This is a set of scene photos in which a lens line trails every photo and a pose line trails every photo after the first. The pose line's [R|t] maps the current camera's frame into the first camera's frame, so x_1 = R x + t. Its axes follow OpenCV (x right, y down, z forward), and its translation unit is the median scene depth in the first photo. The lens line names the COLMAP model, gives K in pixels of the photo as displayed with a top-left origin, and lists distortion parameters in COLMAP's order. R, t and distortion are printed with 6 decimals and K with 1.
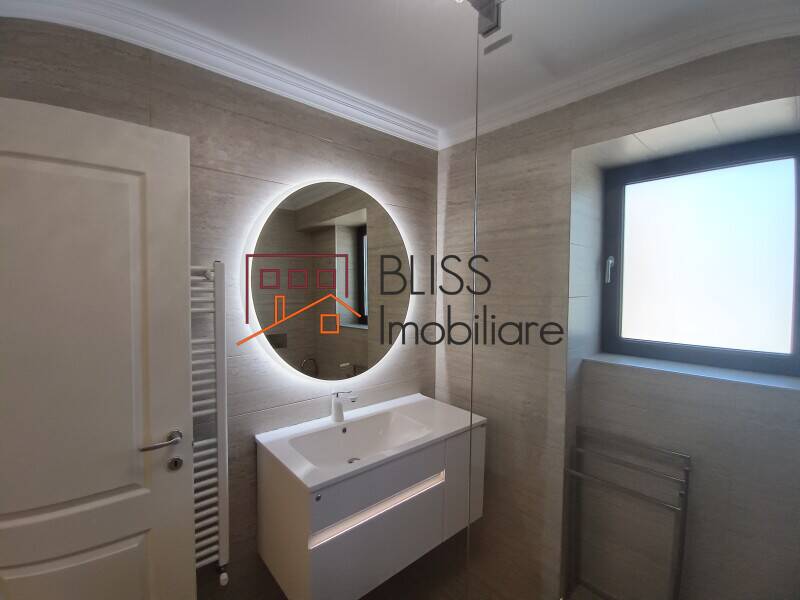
lens RADIAL K [[363.4, 0, 400.0], [0, 363.4, 300.0], [0, 0, 1]] dist [-0.016225, -0.000501]
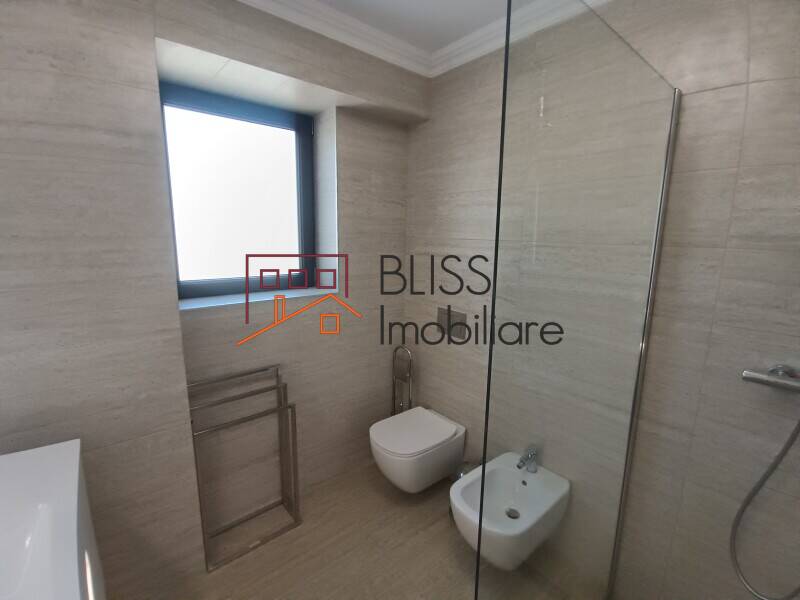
lens RADIAL K [[363.4, 0, 400.0], [0, 363.4, 300.0], [0, 0, 1]] dist [-0.016225, -0.000501]
pose [[0.044745, -0.192232, 0.980329, -0.310690], [0.034069, 0.981035, 0.190815, -0.005281], [-0.998417, 0.024860, 0.050446, 0.440664]]
